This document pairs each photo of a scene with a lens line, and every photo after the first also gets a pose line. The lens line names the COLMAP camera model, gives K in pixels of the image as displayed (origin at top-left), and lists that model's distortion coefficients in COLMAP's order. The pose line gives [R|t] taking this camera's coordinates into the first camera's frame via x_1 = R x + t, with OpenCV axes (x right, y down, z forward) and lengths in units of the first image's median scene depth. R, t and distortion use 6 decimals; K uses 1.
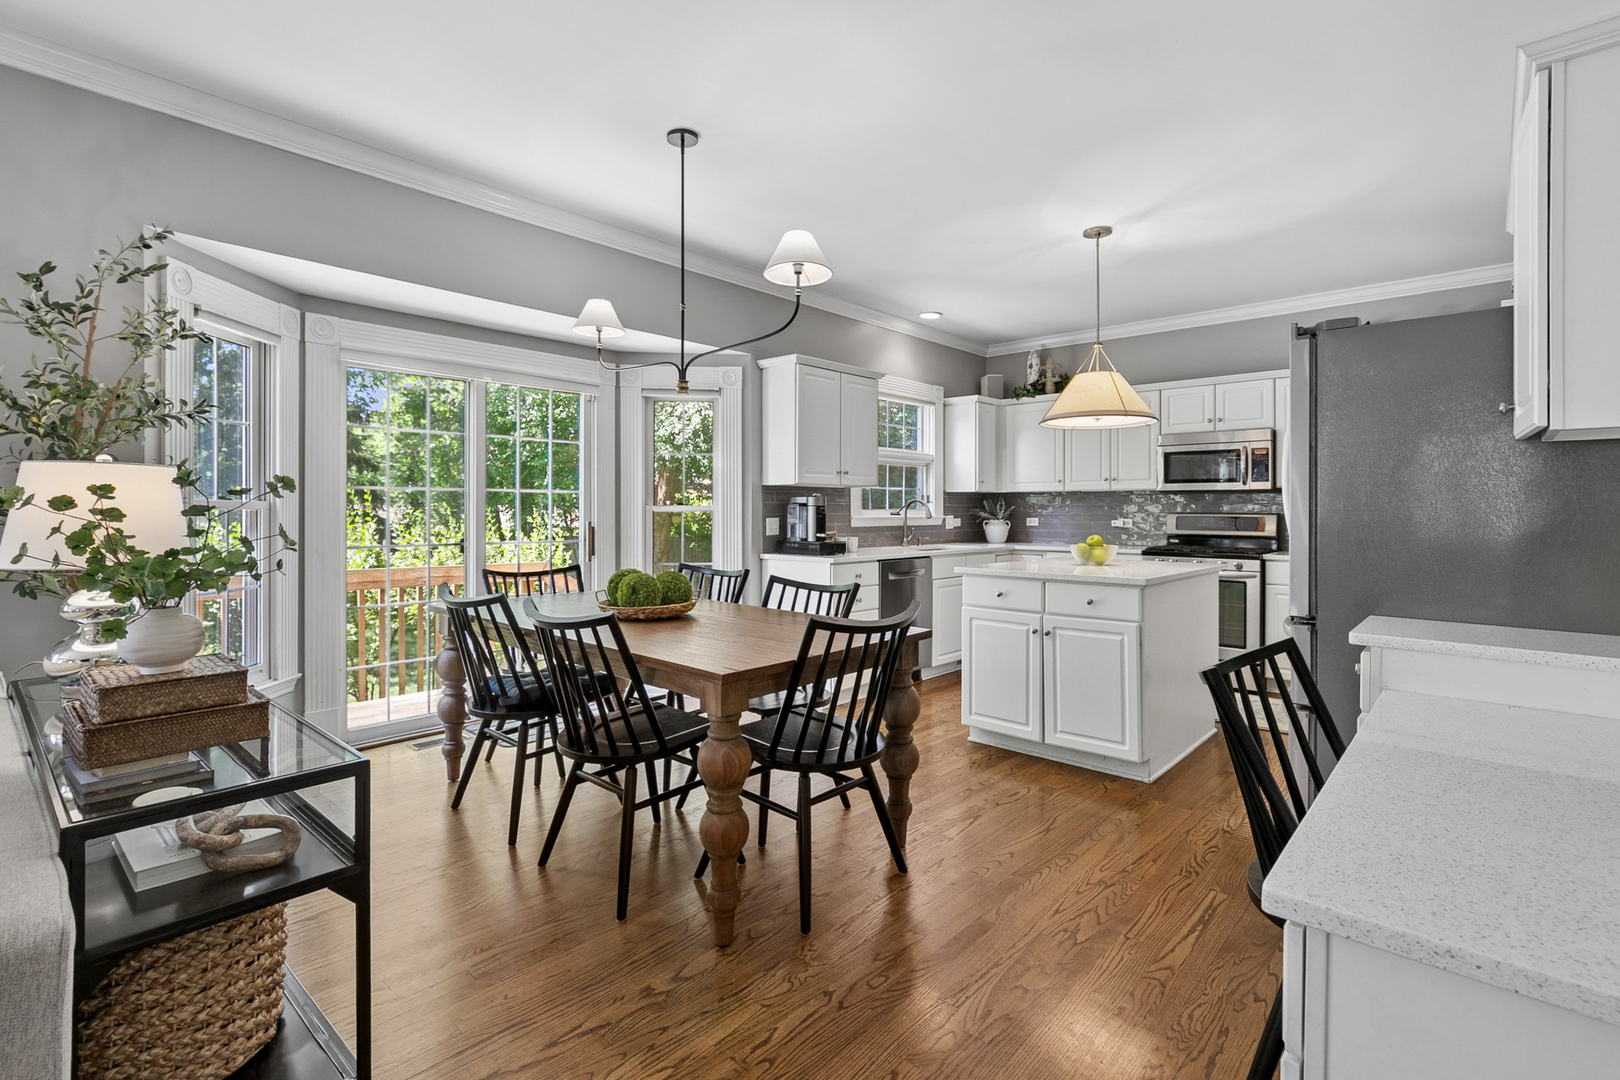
lens RADIAL K [[747.3, 0, 814.5], [0, 747.3, 526.0], [0, 0, 1]] dist [-0.019448, 0.006102]
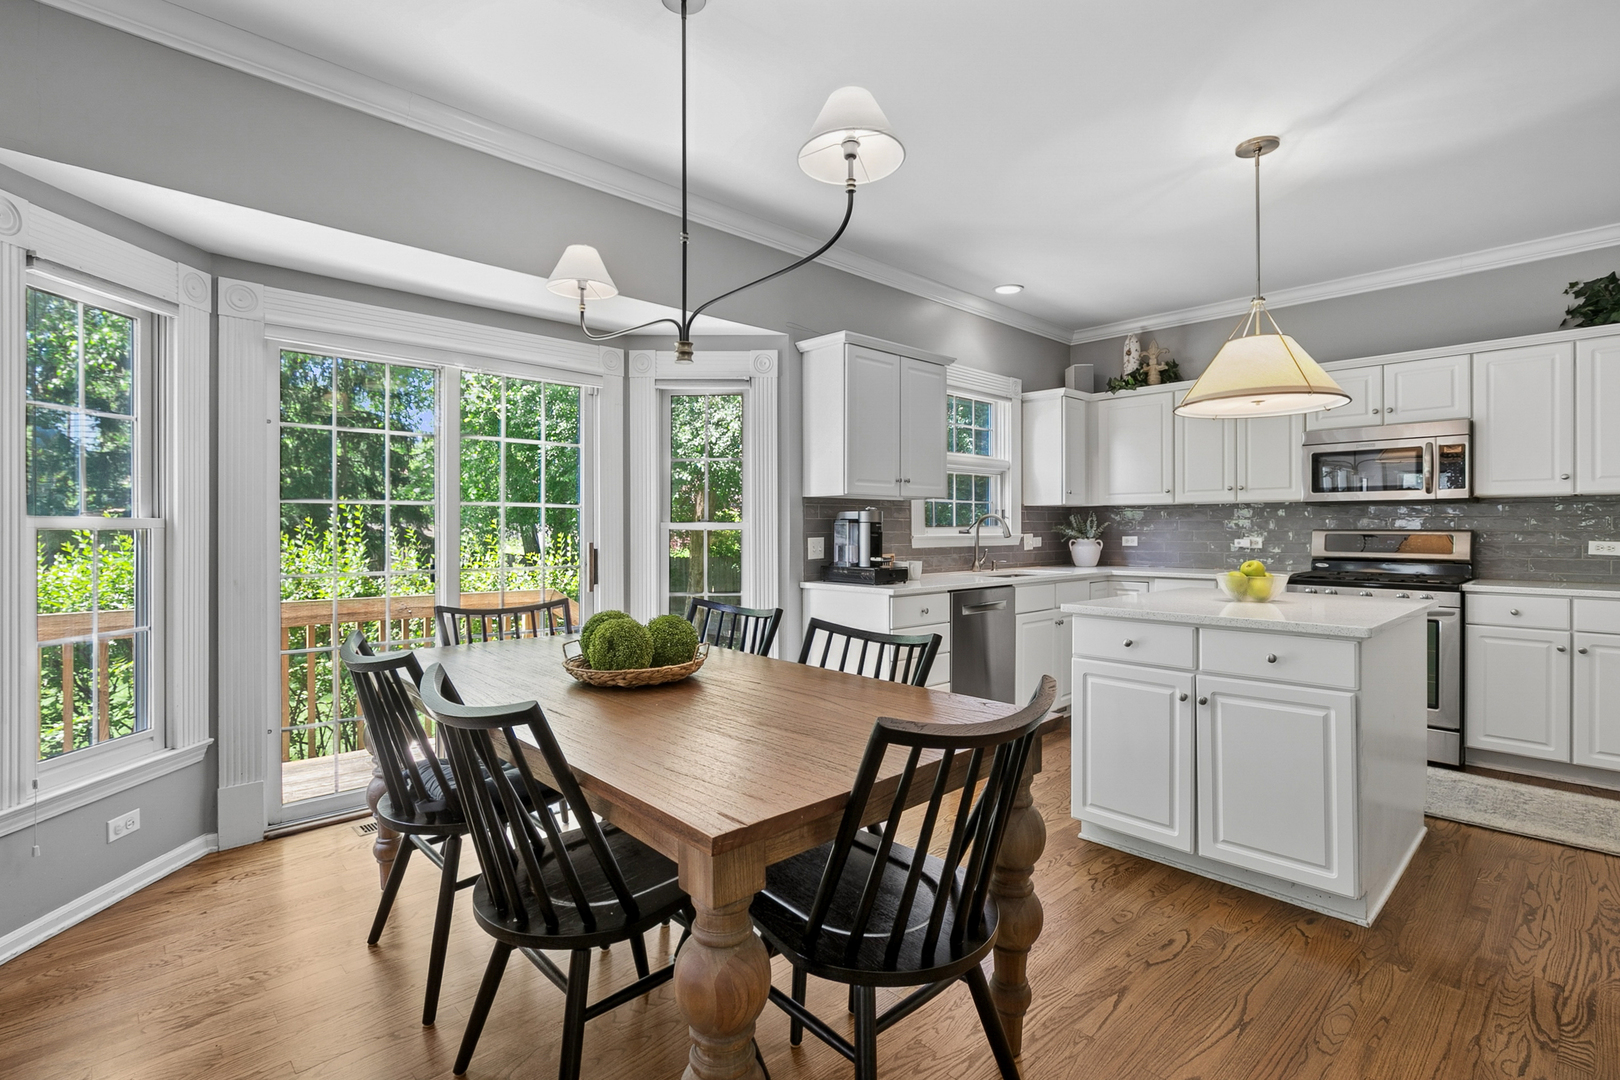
lens RADIAL K [[747.3, 0, 800.5], [0, 747.3, 532.5], [0, 0, 1]] dist [-0.019448, 0.006102]
pose [[0.996691, -0.002752, -0.081233, -0.009148], [0.001490, 0.999877, -0.015599, -0.004856], [0.081266, 0.015426, 0.996573, 0.244006]]
